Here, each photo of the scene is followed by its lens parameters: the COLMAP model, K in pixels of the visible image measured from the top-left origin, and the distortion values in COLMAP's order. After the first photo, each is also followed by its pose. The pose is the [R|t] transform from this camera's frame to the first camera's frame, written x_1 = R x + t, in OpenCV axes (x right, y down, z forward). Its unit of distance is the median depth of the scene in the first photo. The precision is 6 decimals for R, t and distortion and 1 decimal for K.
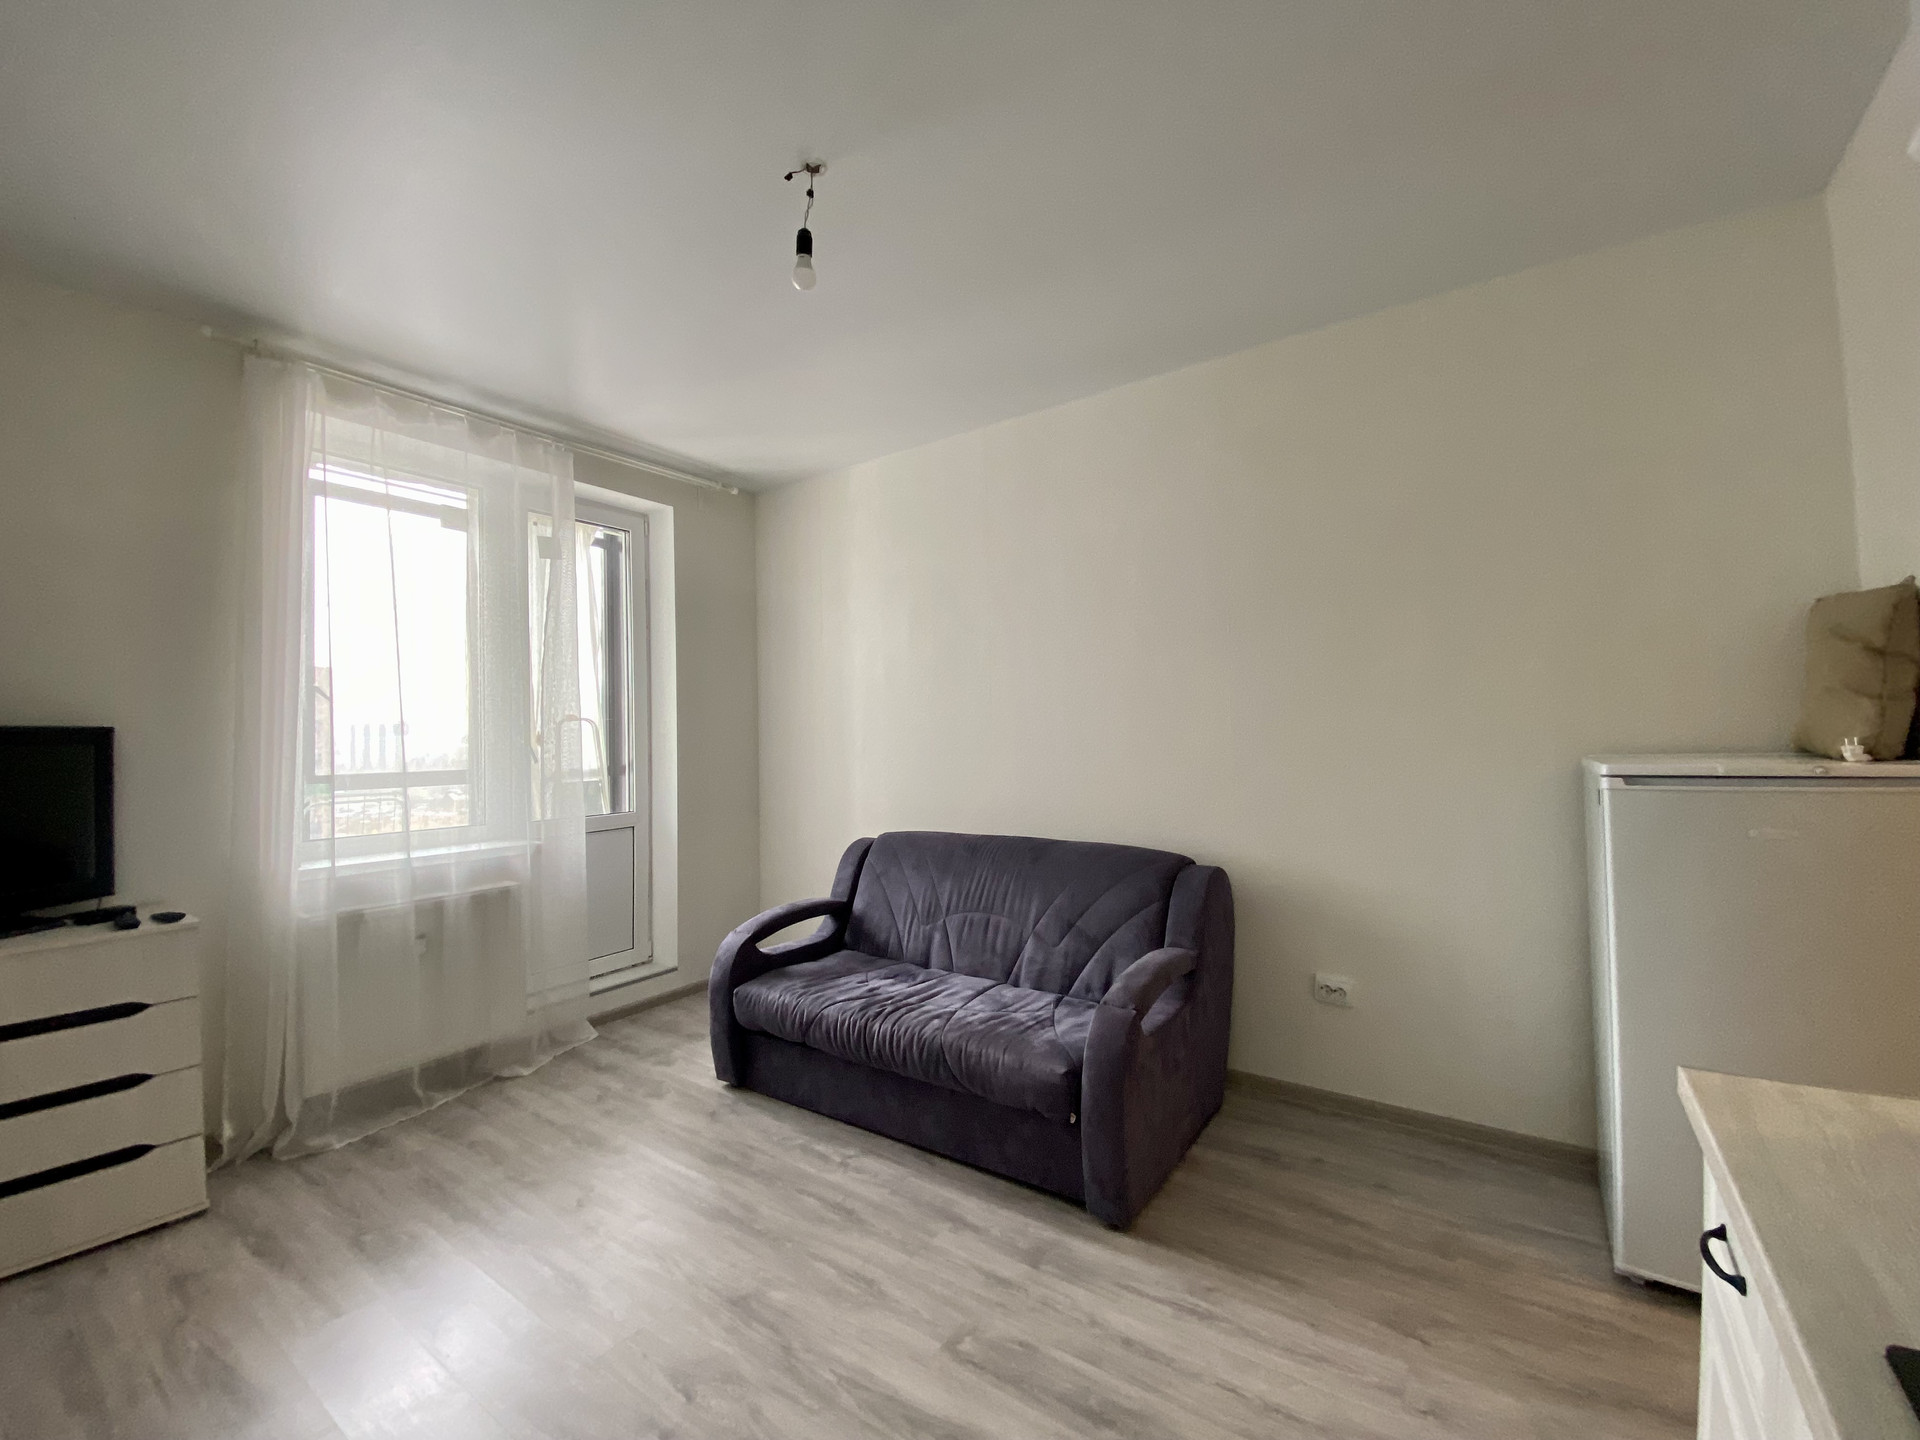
lens RADIAL K [[784.9, 0, 959.7], [0, 784.9, 713.4], [0, 0, 1]] dist [0.017804, -0.015288]
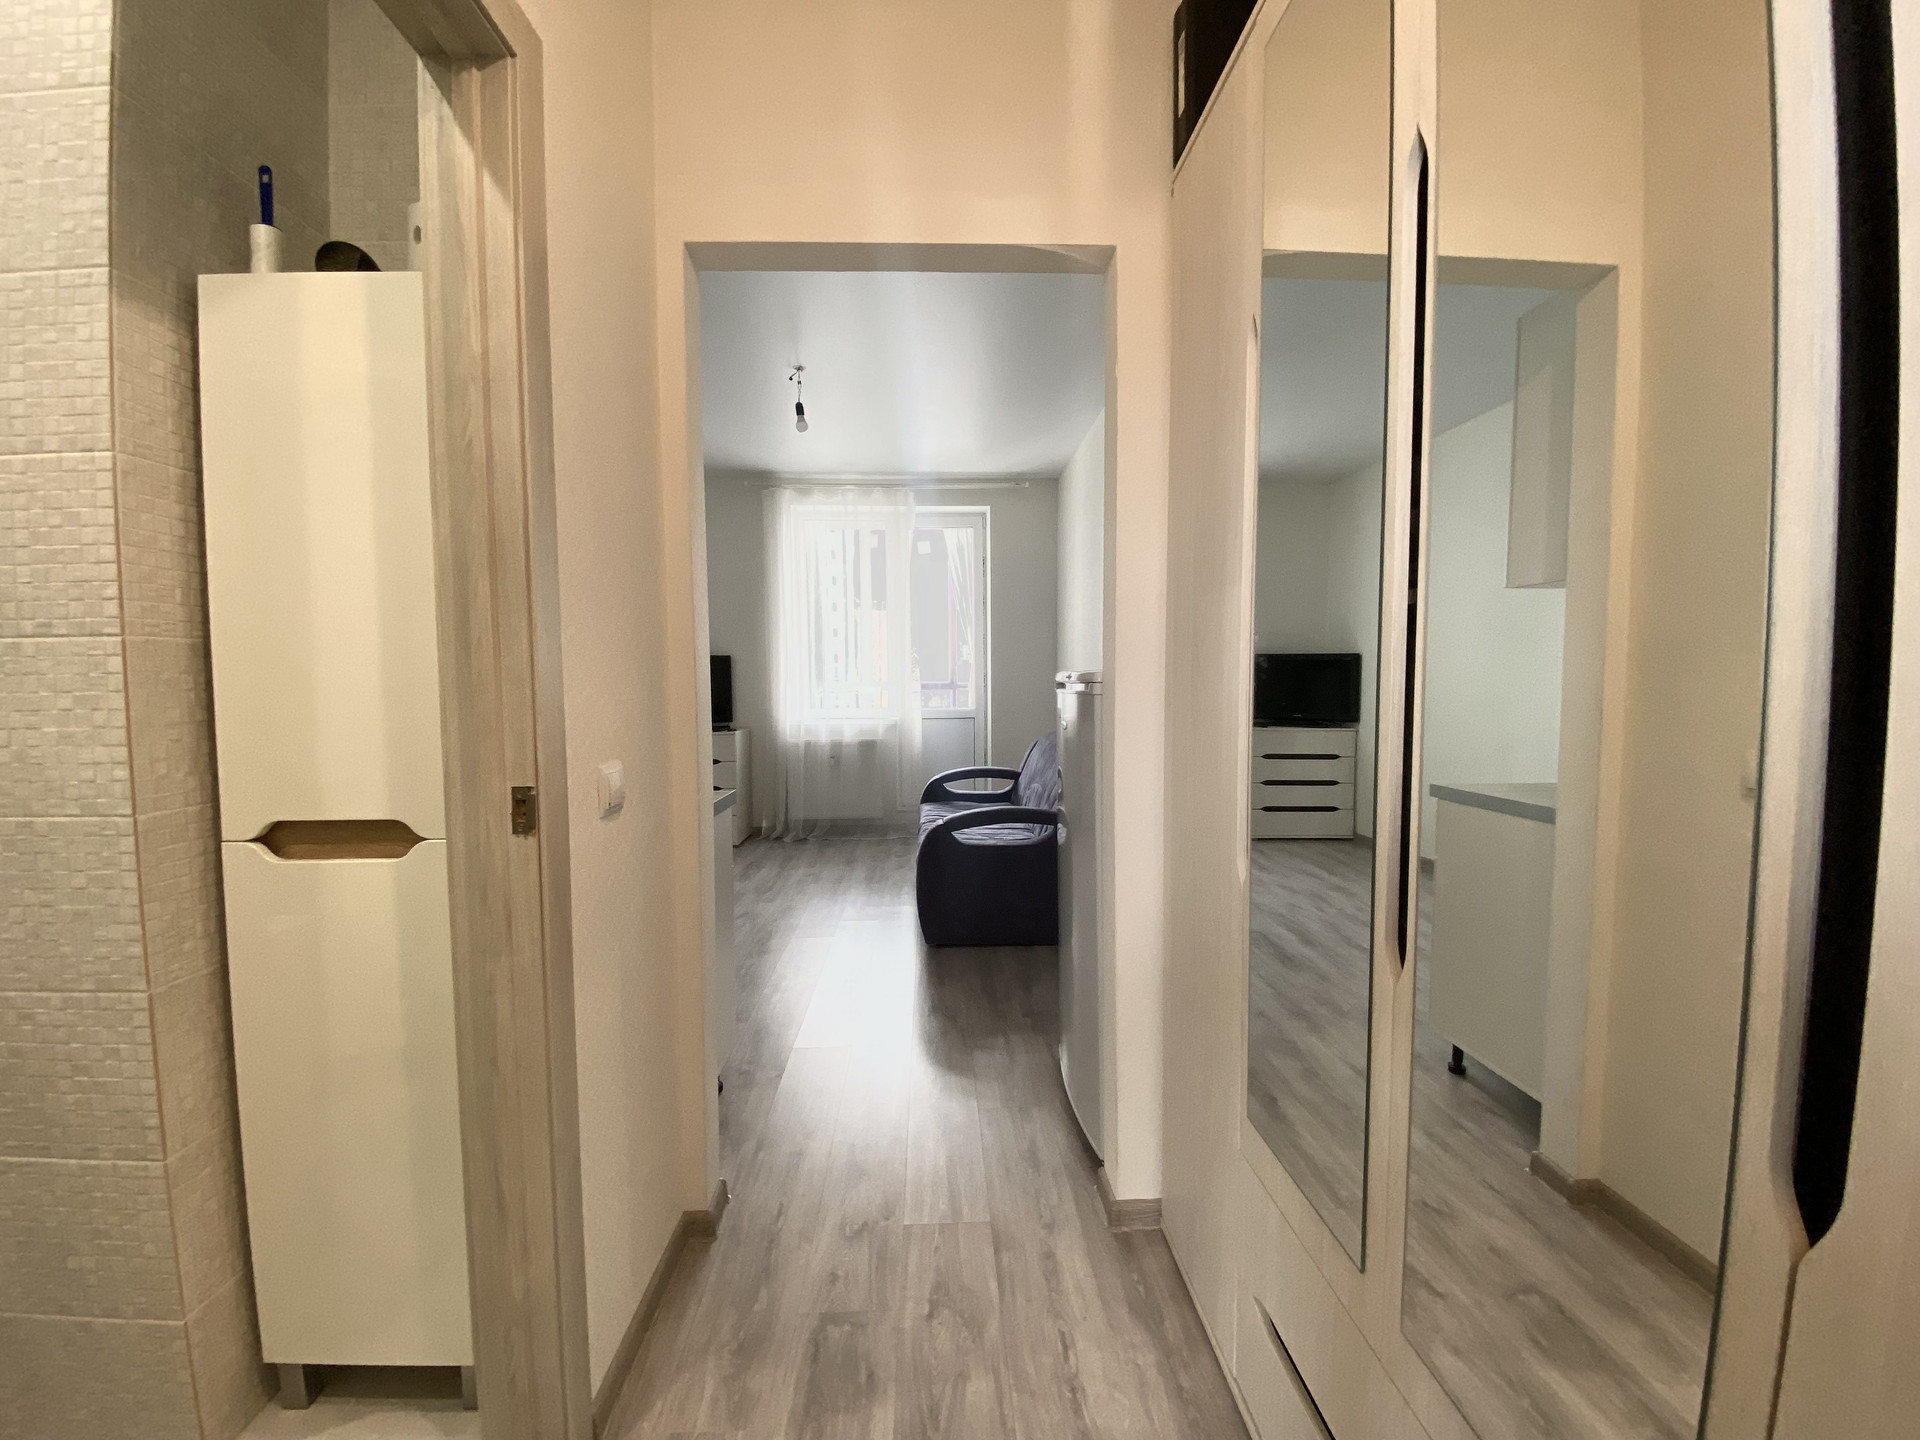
lens RADIAL K [[785.0, 0, 960.0], [0, 785.0, 720.0], [0, 0, 1]] dist [0.072789, -0.043532]
pose [[0.603671, 0.060278, -0.794952, 1.278086], [0.019946, 0.995683, 0.090646, 0.007900], [0.796984, -0.070576, 0.599863, 0.044389]]
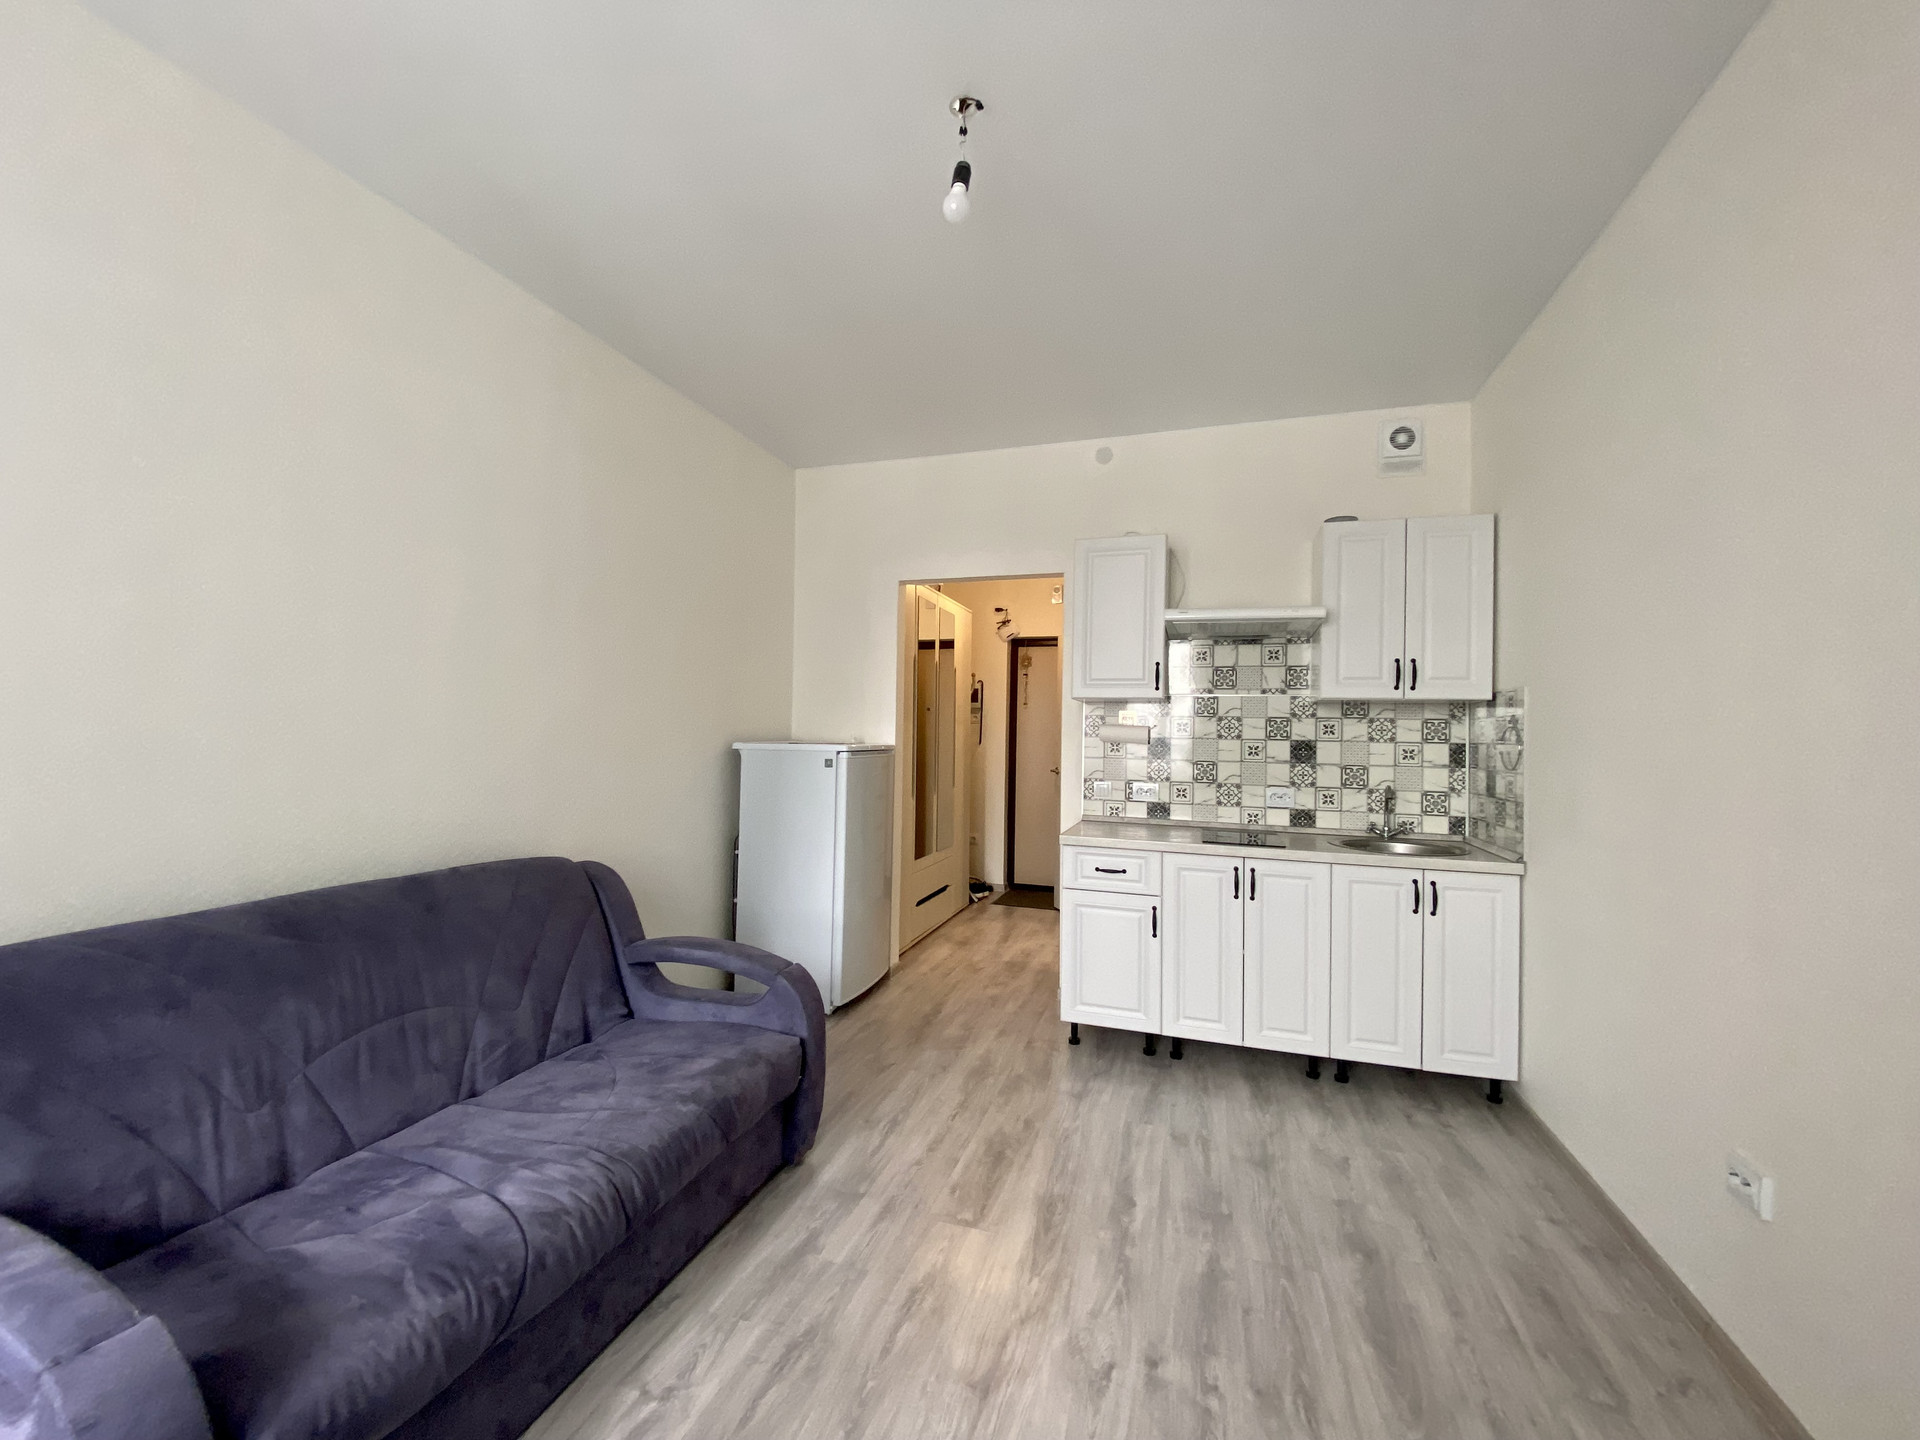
lens RADIAL K [[765.8, 0, 958.7], [0, 765.8, 729.3], [0, 0, 1]] dist [0.000867, -0.011908]
pose [[-0.303019, 0.022919, 0.952709, -0.756622], [-0.041003, 0.998471, -0.037061, 0.054420], [-0.952102, -0.050294, -0.301616, 0.930321]]
